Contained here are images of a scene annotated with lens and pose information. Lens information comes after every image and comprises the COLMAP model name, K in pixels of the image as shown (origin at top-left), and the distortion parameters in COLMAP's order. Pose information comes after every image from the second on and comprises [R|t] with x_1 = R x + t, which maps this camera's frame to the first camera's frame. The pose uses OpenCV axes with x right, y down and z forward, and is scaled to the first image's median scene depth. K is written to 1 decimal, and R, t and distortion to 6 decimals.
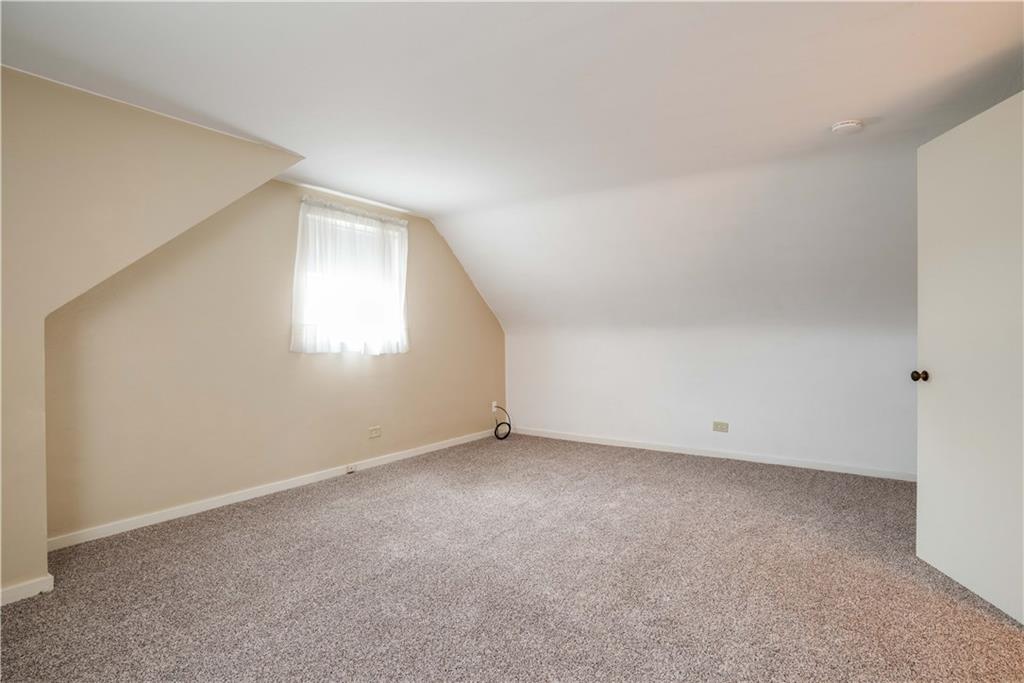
lens RADIAL K [[529.5, 0, 512.2], [0, 529.5, 333.3], [0, 0, 1]] dist [-0.036396, 0.016089]
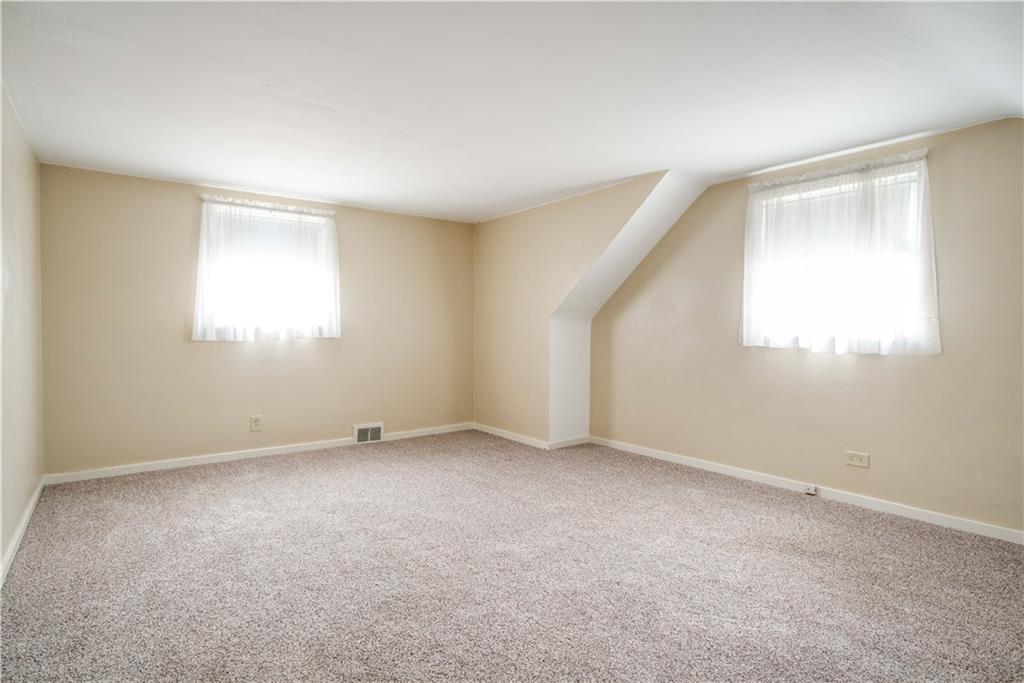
lens RADIAL K [[529.5, 0, 512.2], [0, 529.5, 333.3], [0, 0, 1]] dist [-0.036396, 0.016089]
pose [[-0.311219, 0.009431, -0.950291, 0.626756], [0.001347, 0.999954, 0.009483, 0.003198], [0.950337, 0.001671, -0.311218, 0.822112]]
